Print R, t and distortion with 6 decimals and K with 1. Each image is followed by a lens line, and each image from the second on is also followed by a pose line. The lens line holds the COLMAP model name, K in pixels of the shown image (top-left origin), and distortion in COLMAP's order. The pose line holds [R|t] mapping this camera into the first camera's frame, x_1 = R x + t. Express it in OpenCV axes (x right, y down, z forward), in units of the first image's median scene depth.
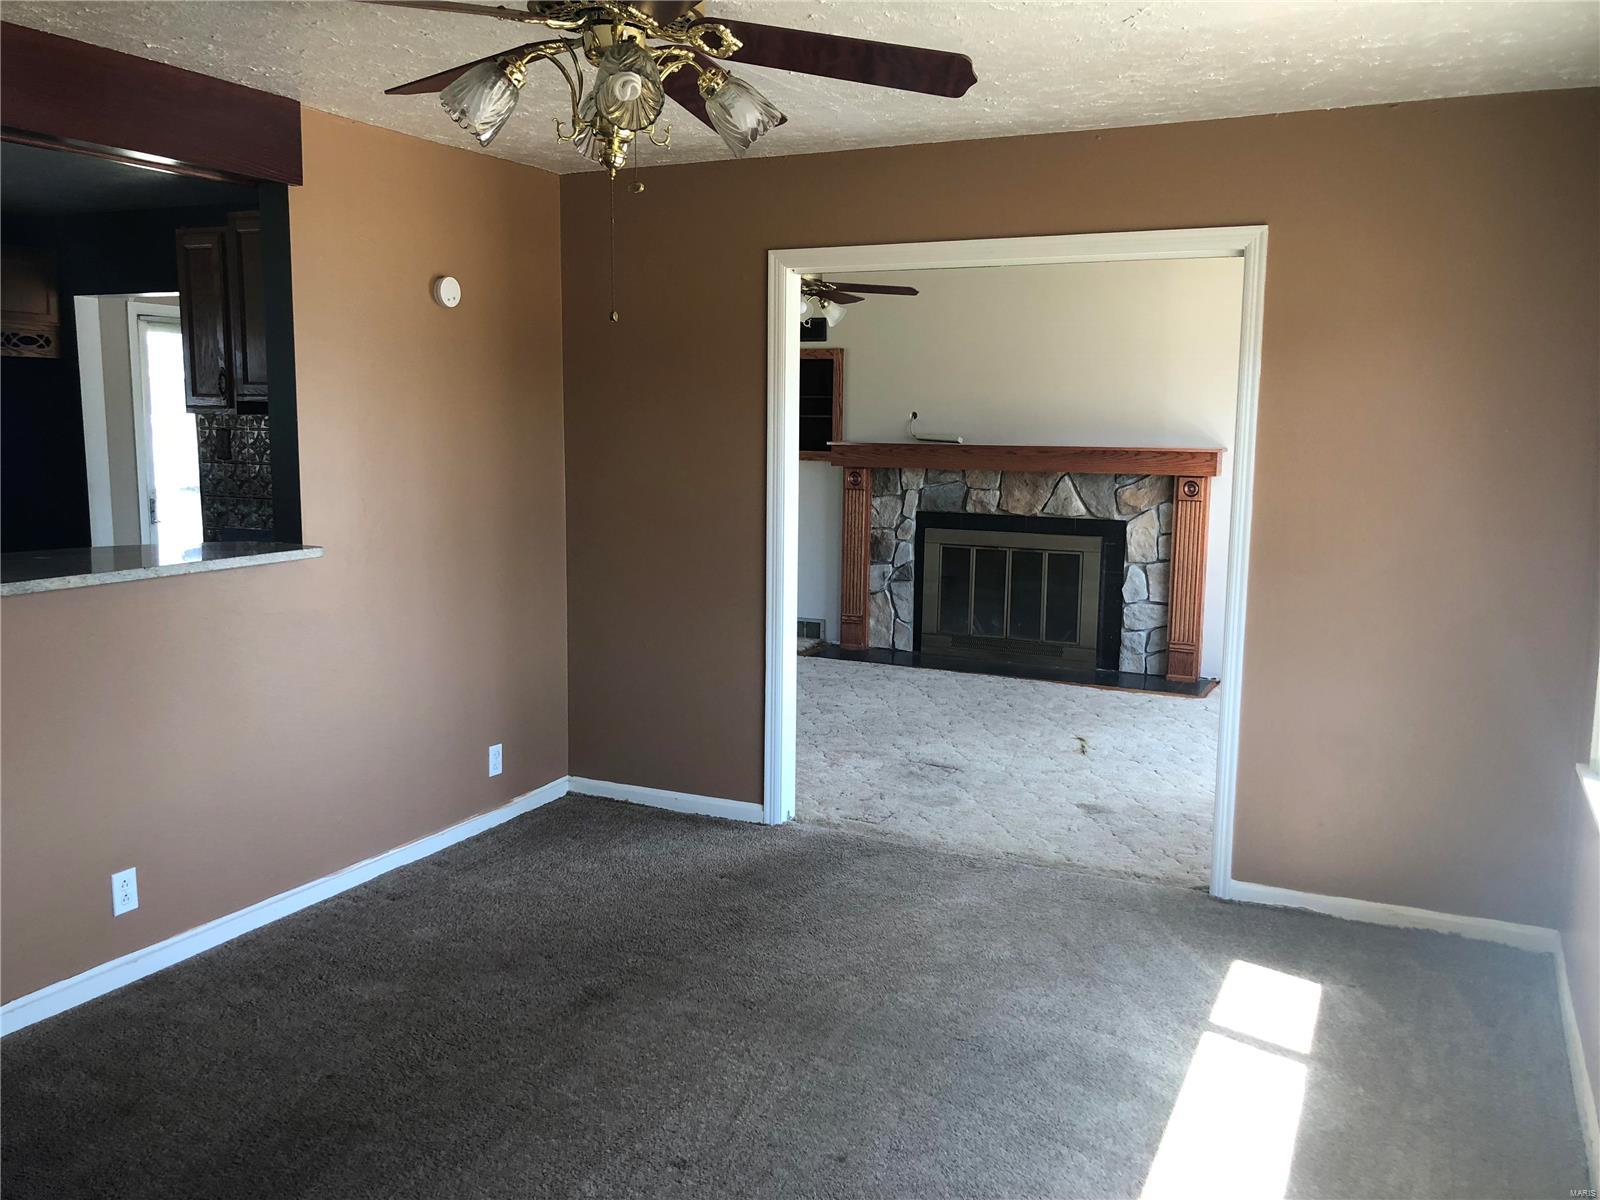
lens RADIAL K [[1330.5, 0, 795.9], [0, 1330.5, 605.0], [0, 0, 1]] dist [0.033461, -0.002908]
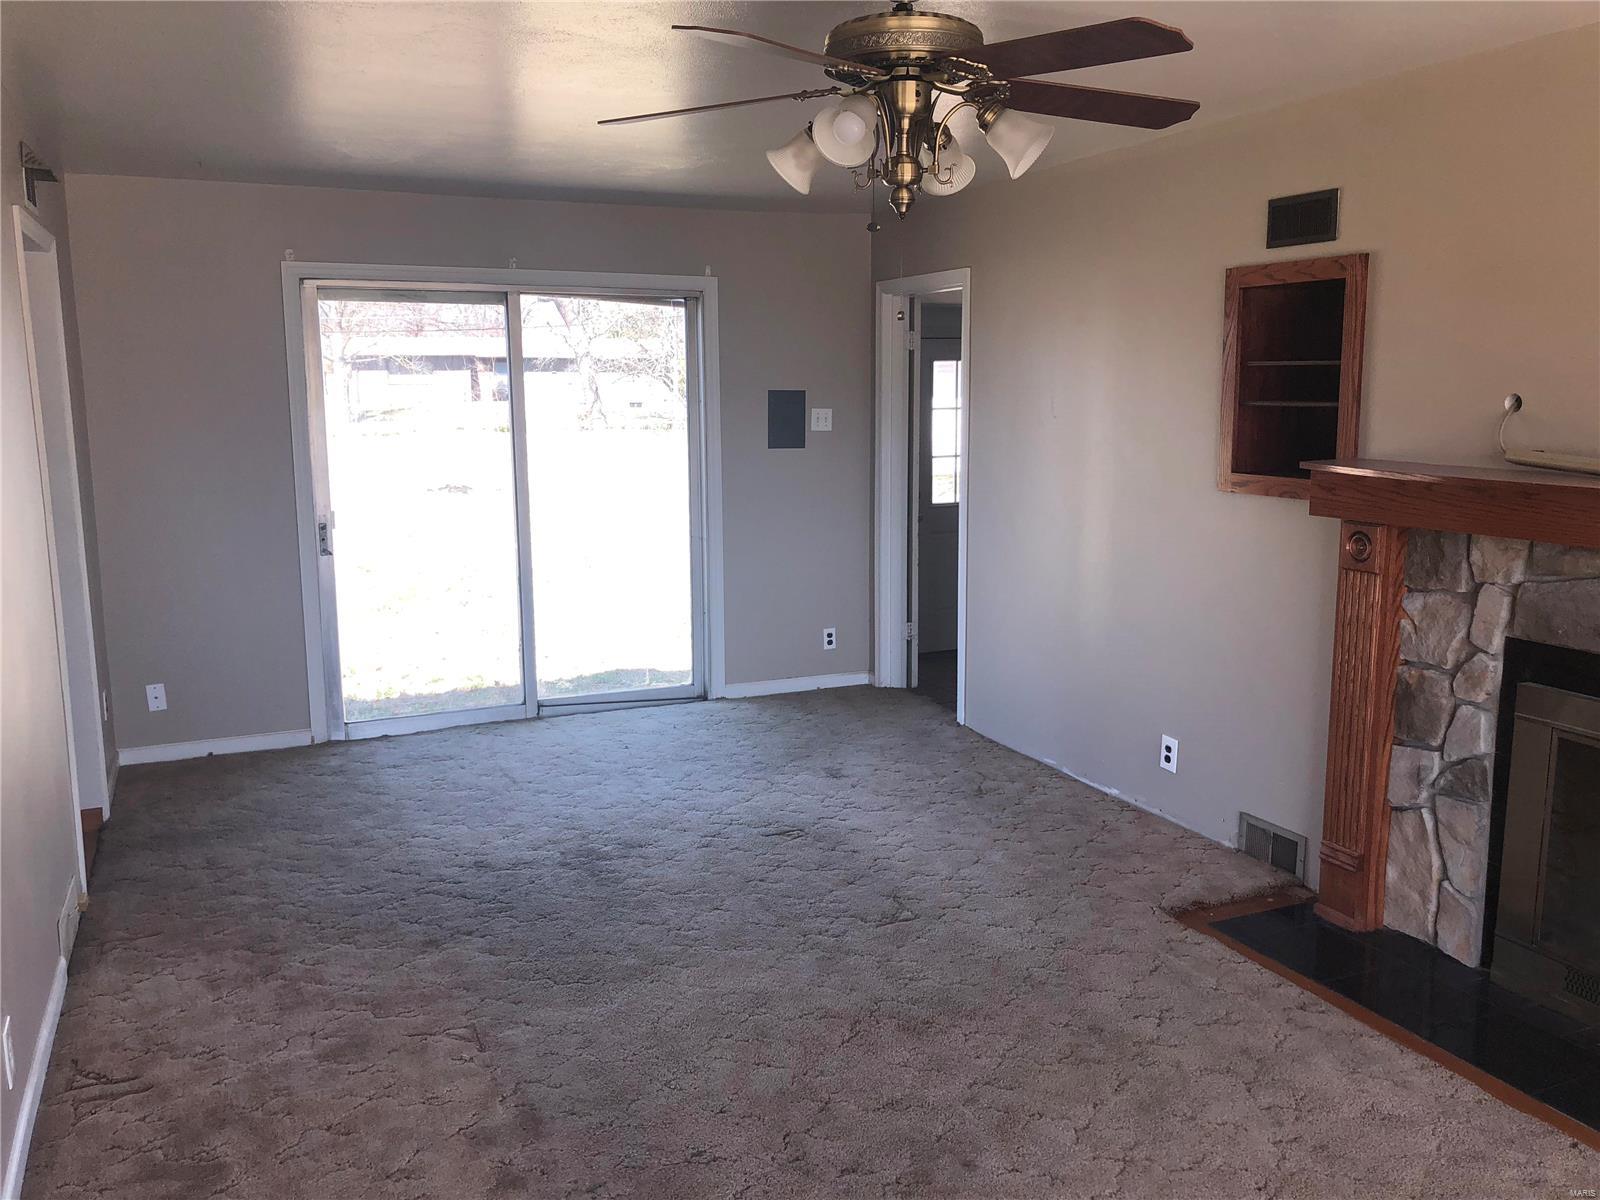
lens RADIAL K [[1330.5, 0, 801.6], [0, 1330.5, 584.9], [0, 0, 1]] dist [0.033461, -0.002908]
pose [[0.765212, 0.081804, -0.638560, 0.186065], [-0.081863, 0.996206, 0.029522, -0.080348], [0.638553, 0.029684, 0.769006, 0.540901]]
